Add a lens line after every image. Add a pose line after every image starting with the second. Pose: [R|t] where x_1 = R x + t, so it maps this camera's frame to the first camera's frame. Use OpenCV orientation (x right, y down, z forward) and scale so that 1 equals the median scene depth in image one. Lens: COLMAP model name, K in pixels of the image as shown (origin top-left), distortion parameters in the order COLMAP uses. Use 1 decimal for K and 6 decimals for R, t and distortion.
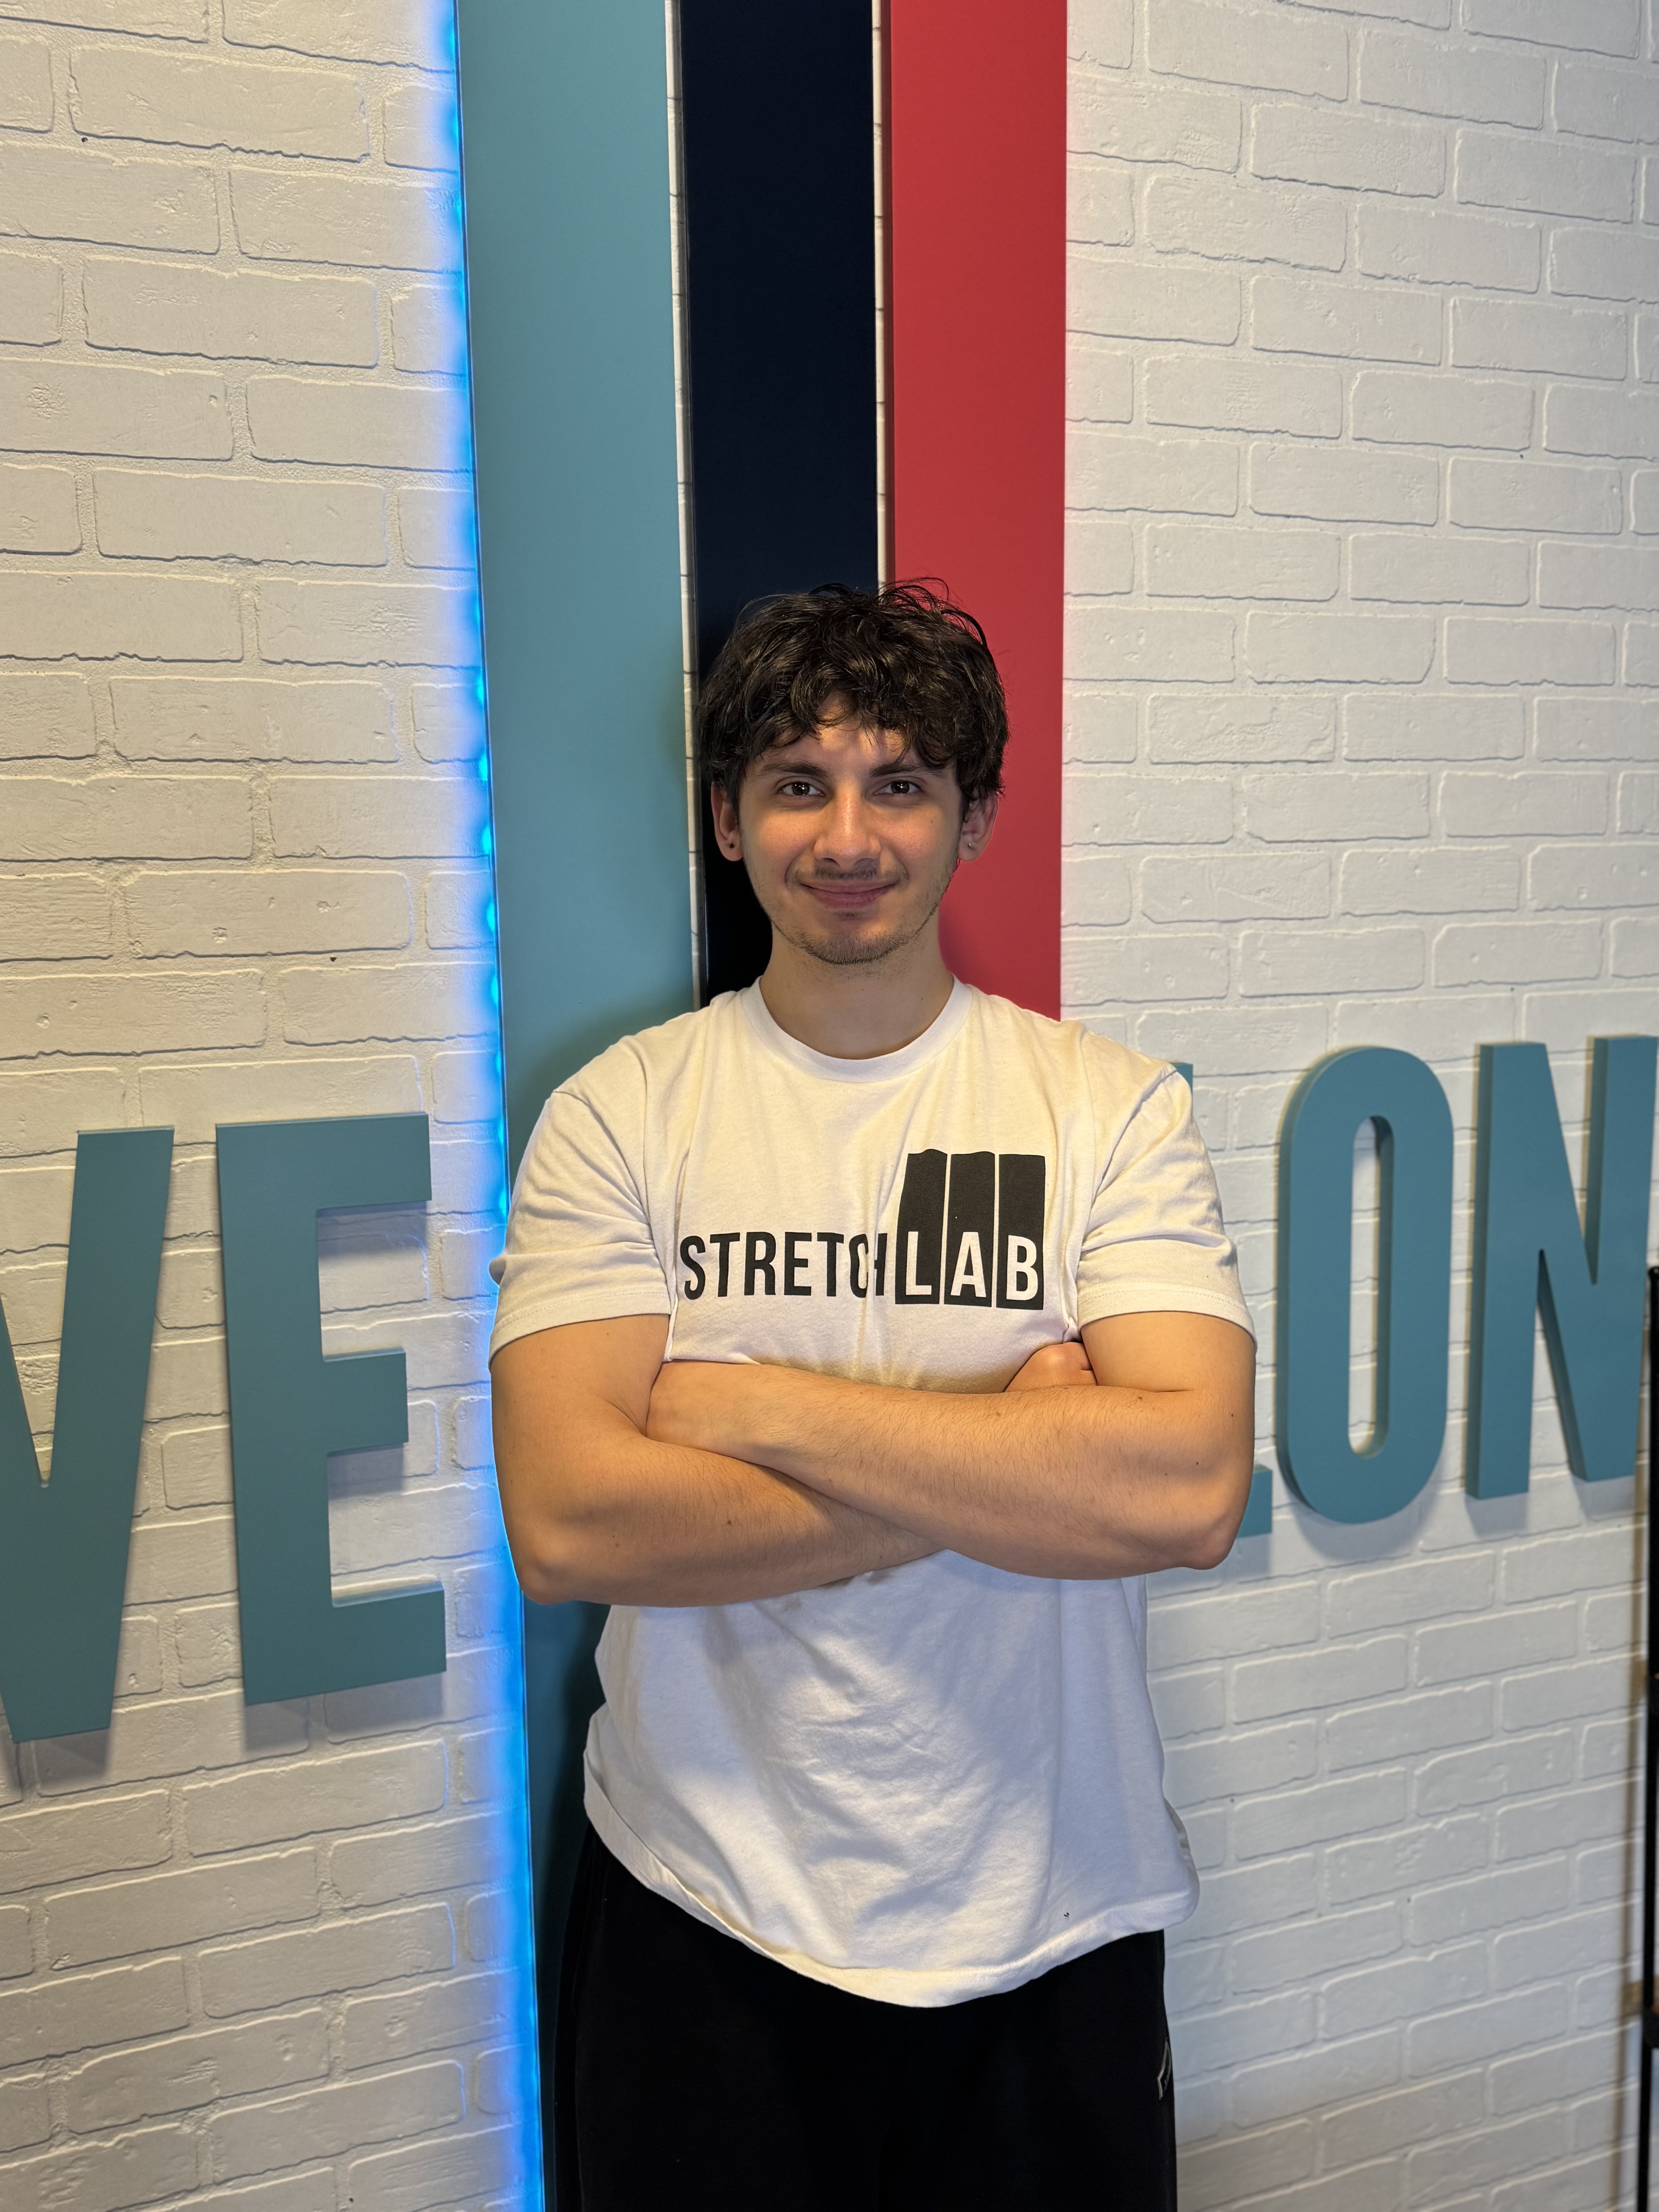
lens RADIAL K [[1858.1, 0, 829.5], [0, 1858.1, 1106.0], [0, 0, 1]] dist [0.051115, -0.081709]
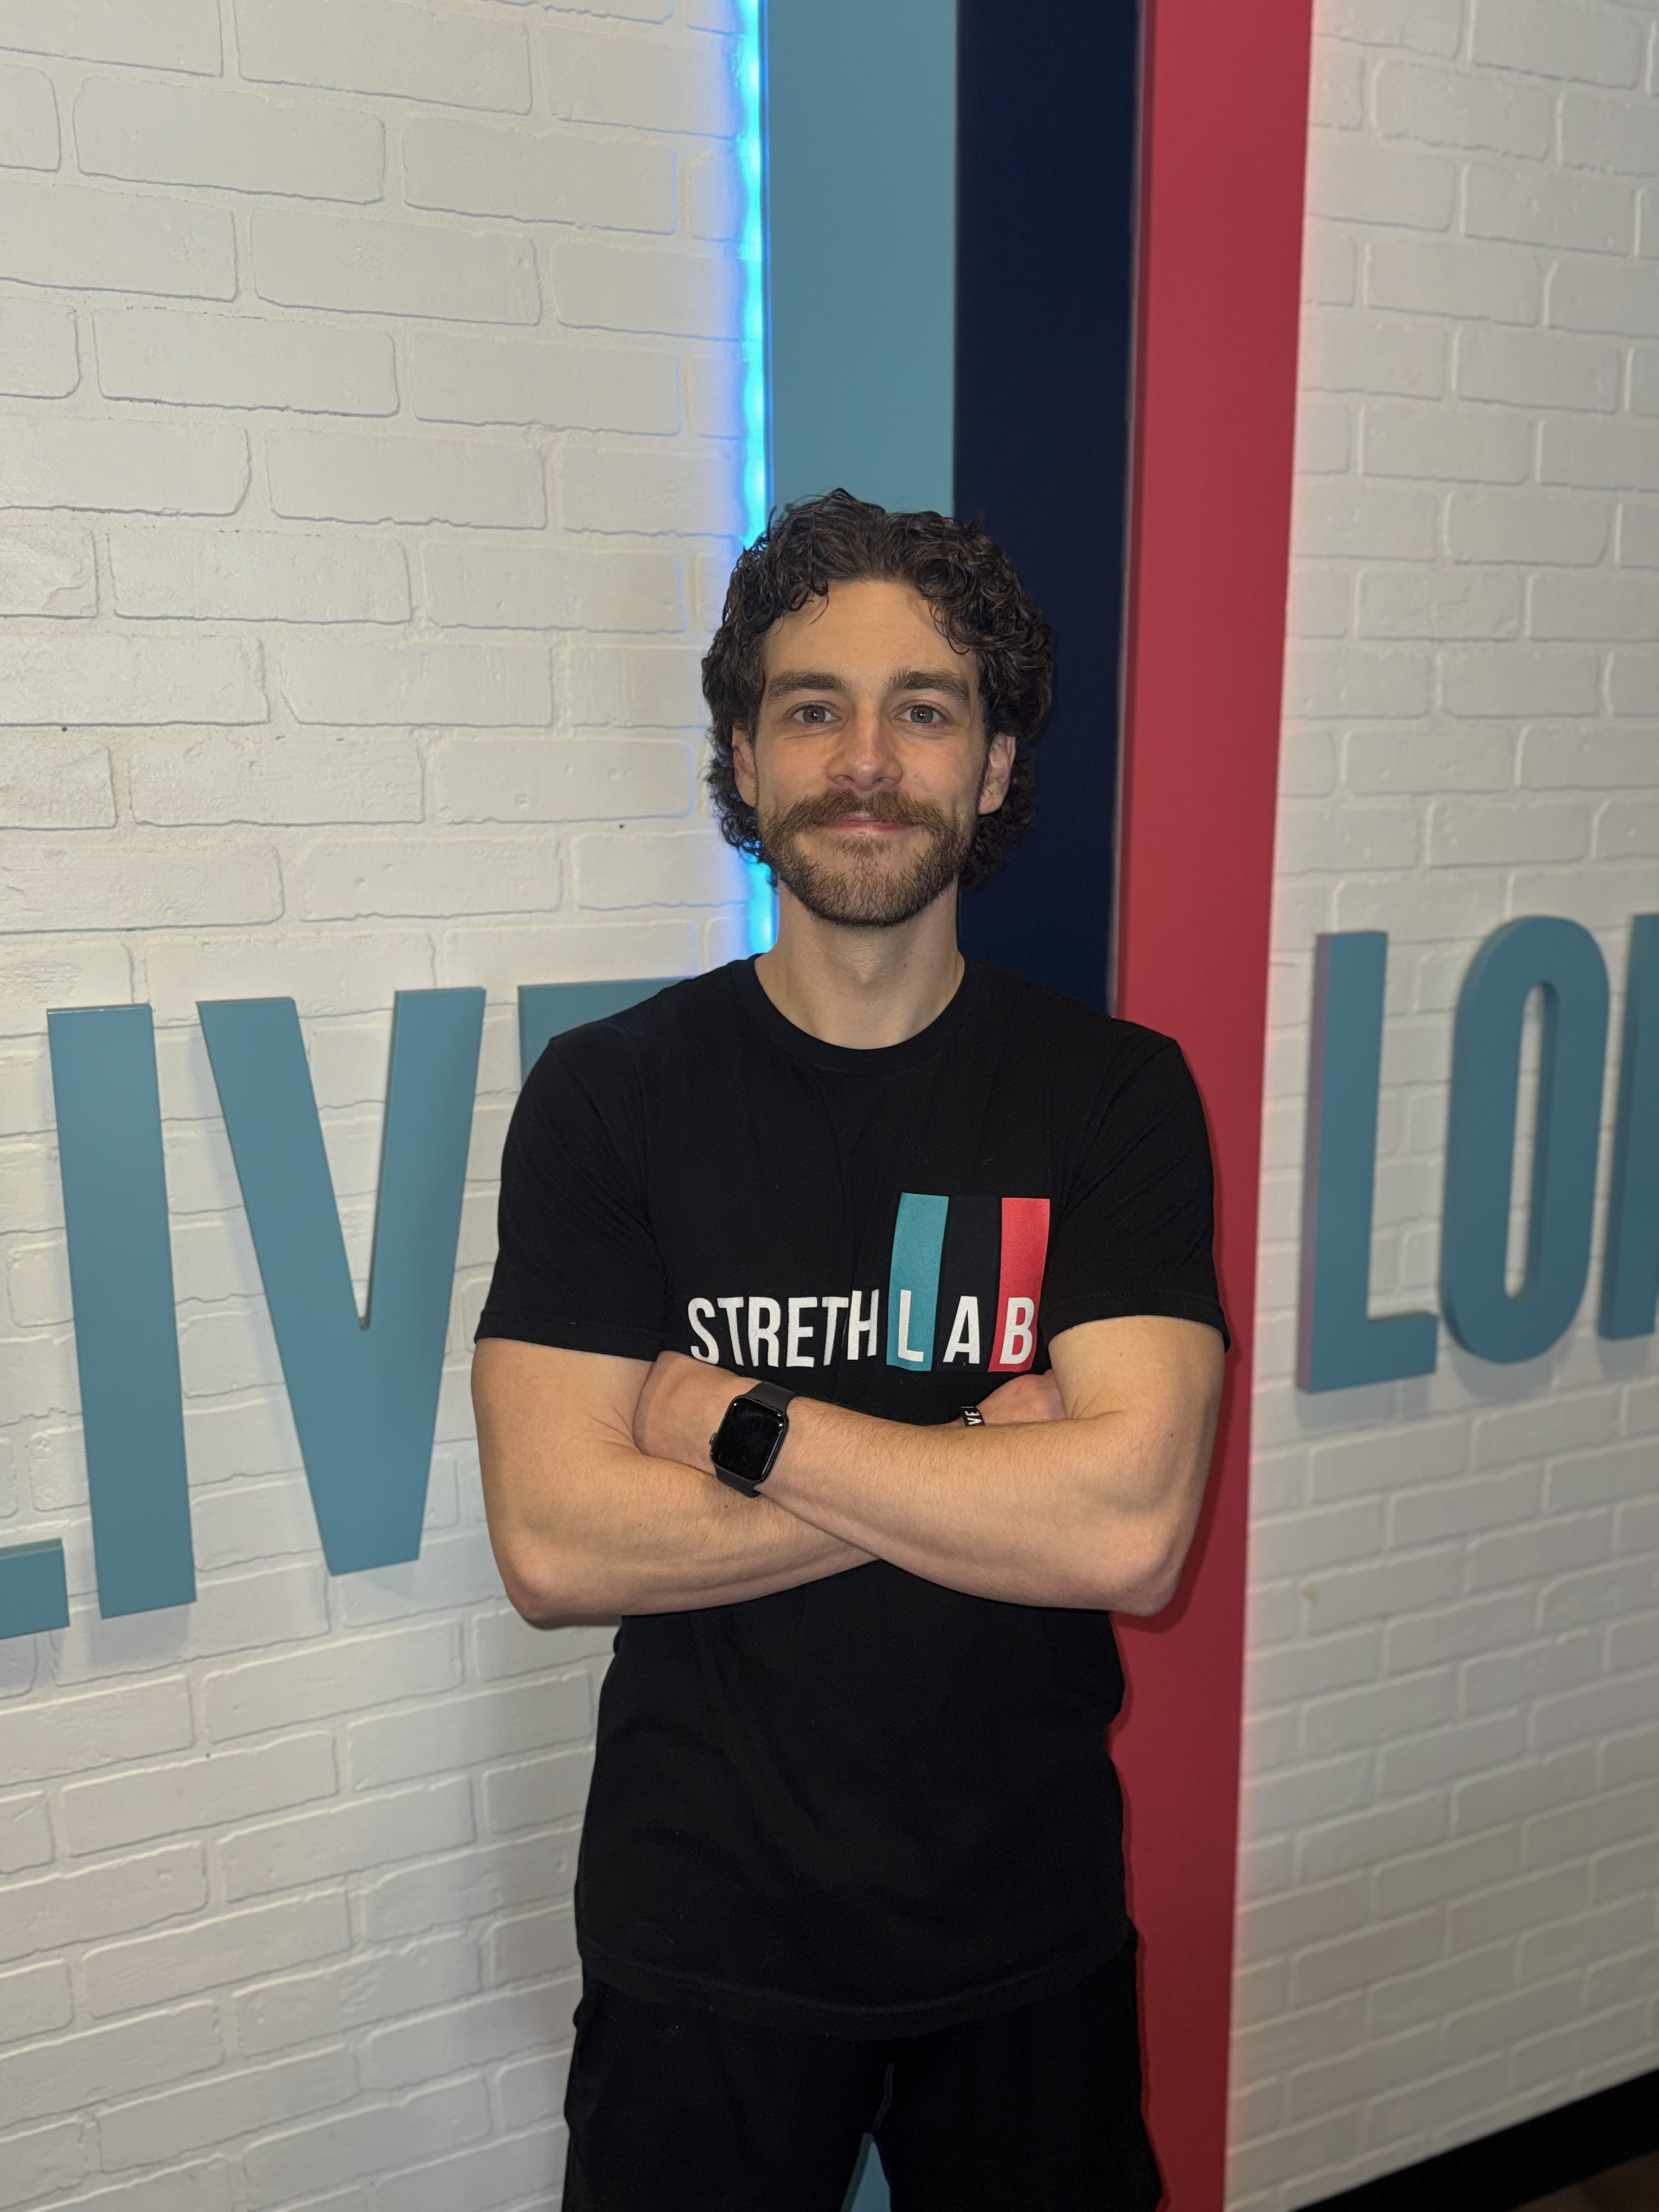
lens RADIAL K [[1858.1, 0, 829.5], [0, 1858.1, 1106.0], [0, 0, 1]] dist [0.051115, -0.081709]
pose [[0.998064, -0.002910, 0.062128, -0.187784], [-0.001079, 0.997944, 0.064076, 0.008738], [-0.062187, -0.064019, 0.996009, -0.035064]]
